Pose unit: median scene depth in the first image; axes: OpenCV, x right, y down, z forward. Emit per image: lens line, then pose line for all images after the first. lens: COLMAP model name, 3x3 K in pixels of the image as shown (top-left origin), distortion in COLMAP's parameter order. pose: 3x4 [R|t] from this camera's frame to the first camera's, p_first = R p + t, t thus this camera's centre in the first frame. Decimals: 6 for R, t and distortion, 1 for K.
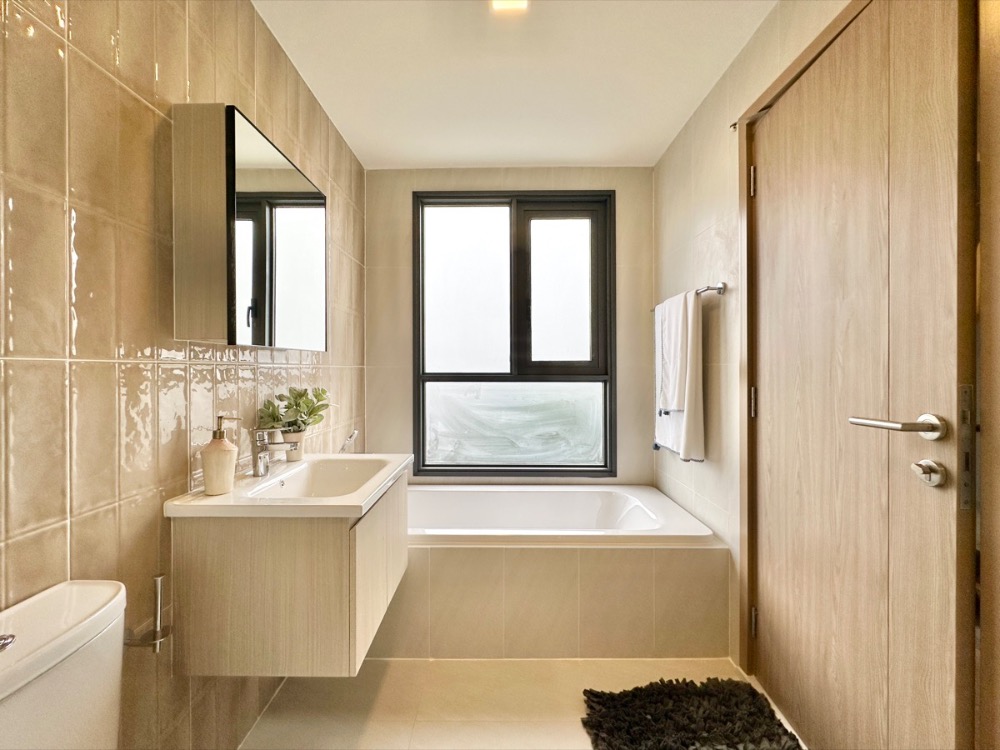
lens RADIAL K [[418.8, 0, 500.9], [0, 418.8, 368.2], [0, 0, 1]] dist [-0.000381, -0.000103]
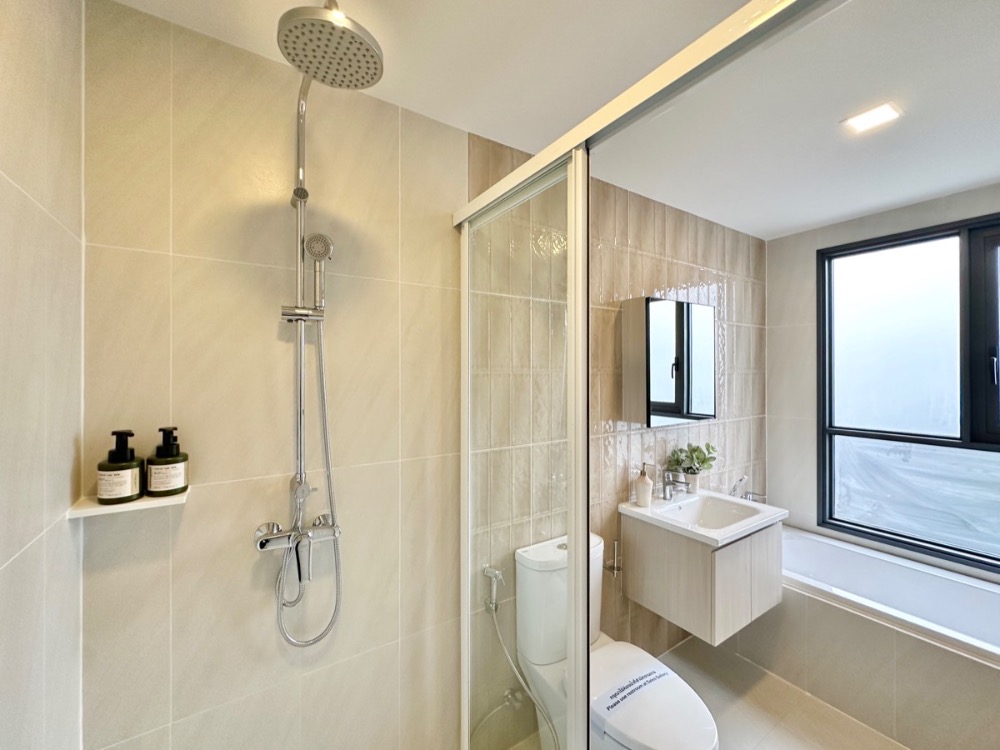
lens RADIAL K [[403.7, 0, 498.5], [0, 403.7, 371.5], [0, 0, 1]] dist [-0.000907, 0.000183]
pose [[0.552988, -0.002597, -0.833185, 0.359001], [-0.001875, 0.999989, -0.004361, -0.225955], [0.833187, 0.003974, 0.552977, -0.402613]]
